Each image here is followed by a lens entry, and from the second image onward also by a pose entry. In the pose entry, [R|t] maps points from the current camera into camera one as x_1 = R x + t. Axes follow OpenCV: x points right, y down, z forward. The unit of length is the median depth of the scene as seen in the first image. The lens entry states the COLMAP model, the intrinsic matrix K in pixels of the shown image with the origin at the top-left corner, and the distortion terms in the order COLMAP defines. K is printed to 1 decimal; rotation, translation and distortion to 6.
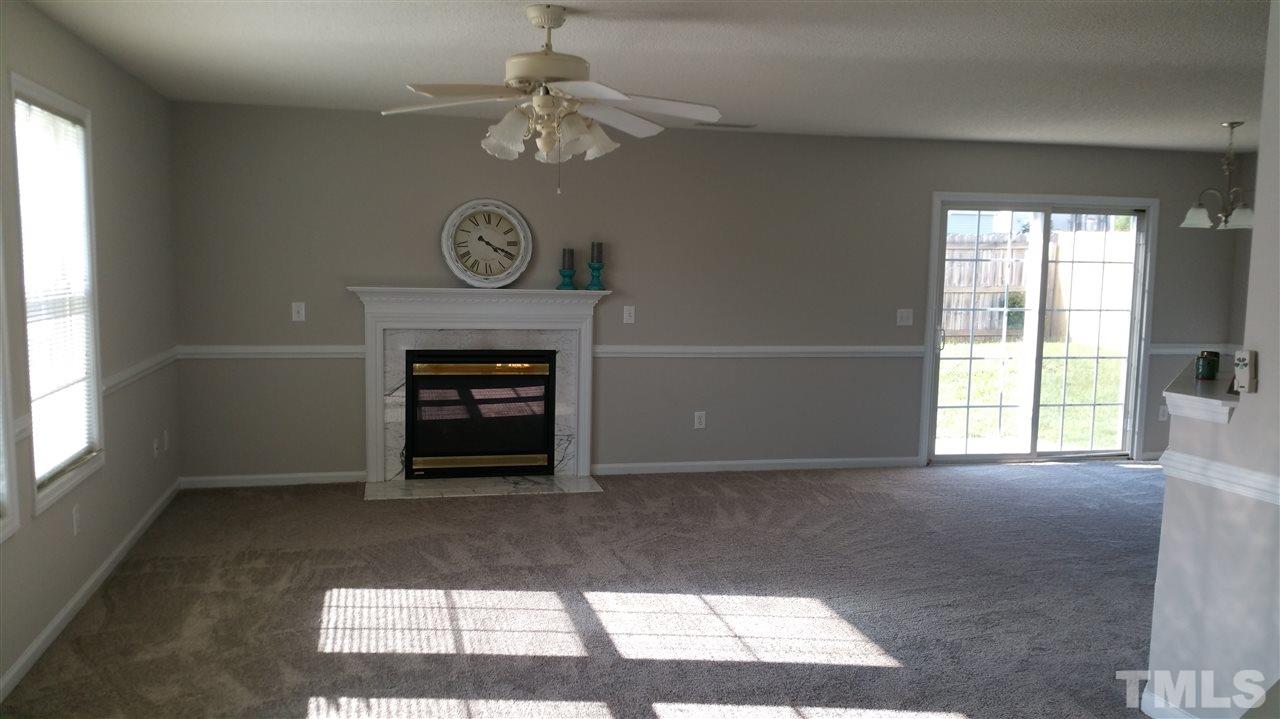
lens RADIAL K [[1033.0, 0, 627.6], [0, 1033.0, 386.2], [0, 0, 1]] dist [0.124312, -0.265847]
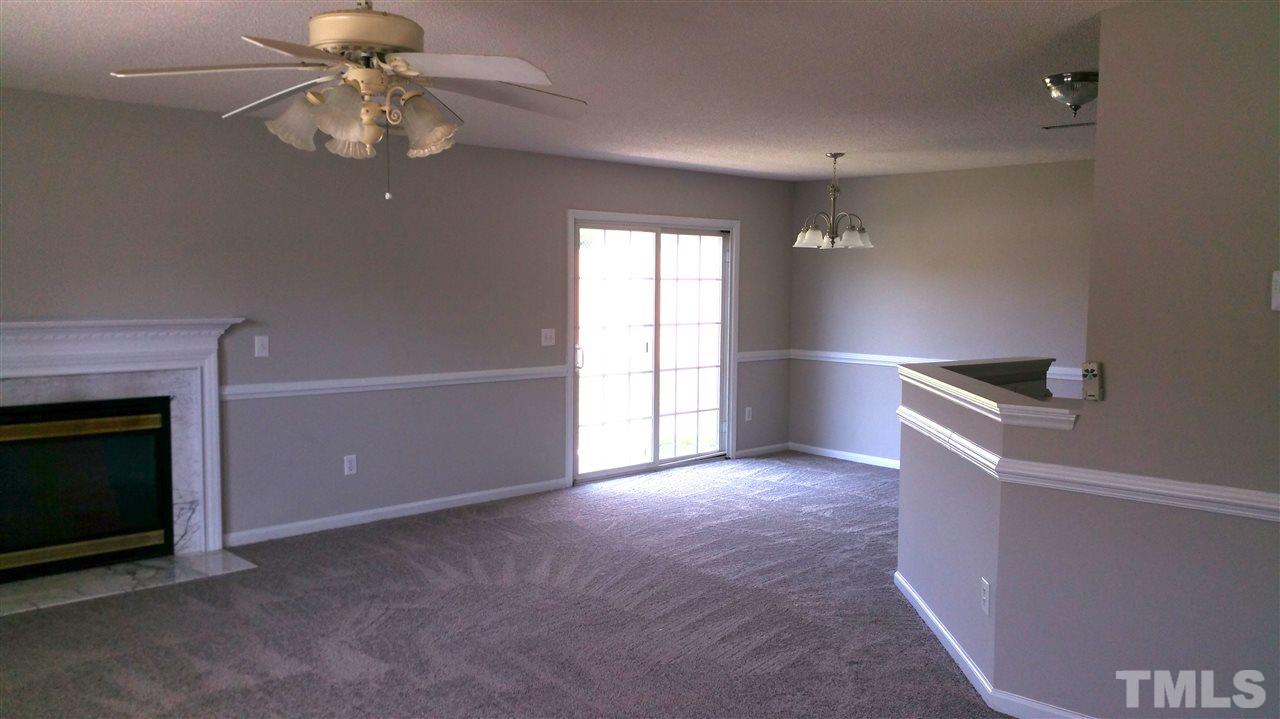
lens RADIAL K [[1024.3, 0, 638.2], [0, 1024.3, 388.9], [0, 0, 1]] dist [0.122289, -0.249170]
pose [[0.856318, -0.065138, 0.512324, -0.171710], [0.070042, 0.997496, 0.009753, -0.023290], [-0.511677, 0.027532, 0.858737, 0.145137]]
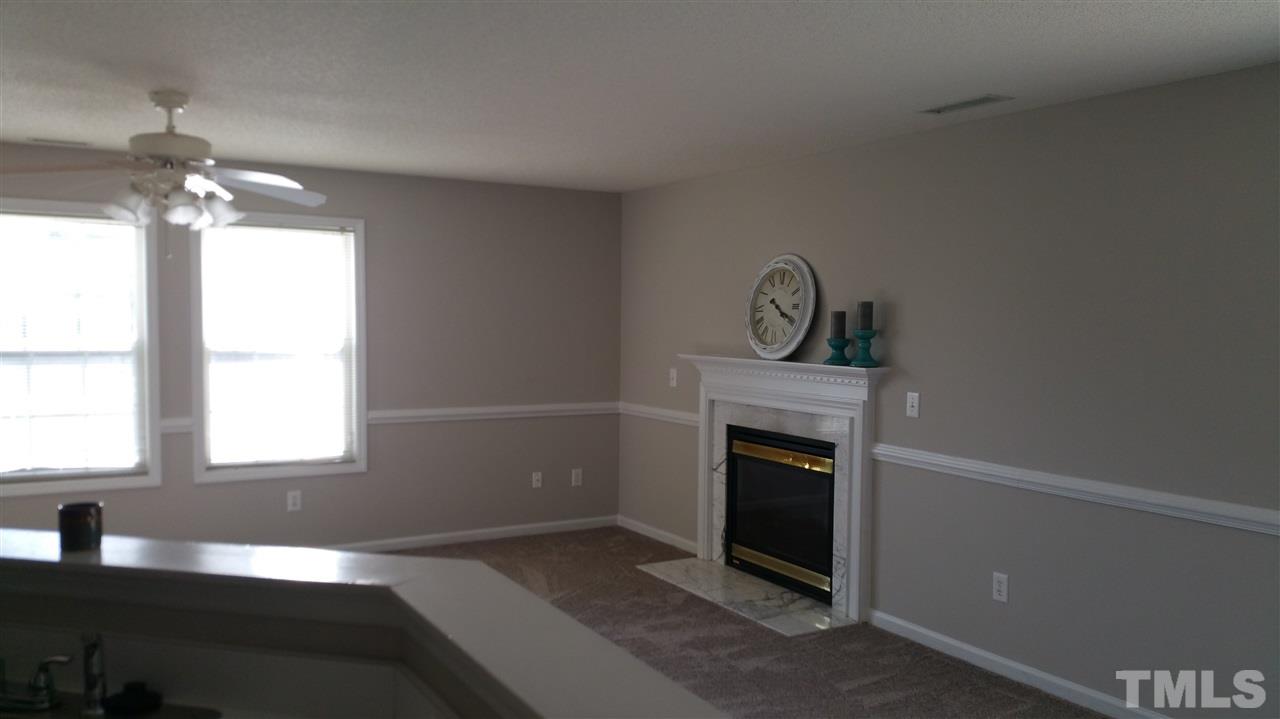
lens RADIAL K [[1024.3, 0, 638.2], [0, 1024.3, 388.9], [0, 0, 1]] dist [0.122289, -0.249170]
pose [[0.274936, 0.052661, -0.960019, 0.628826], [-0.123235, 0.992193, 0.019133, -0.072424], [0.953532, 0.113048, 0.279279, 0.655206]]
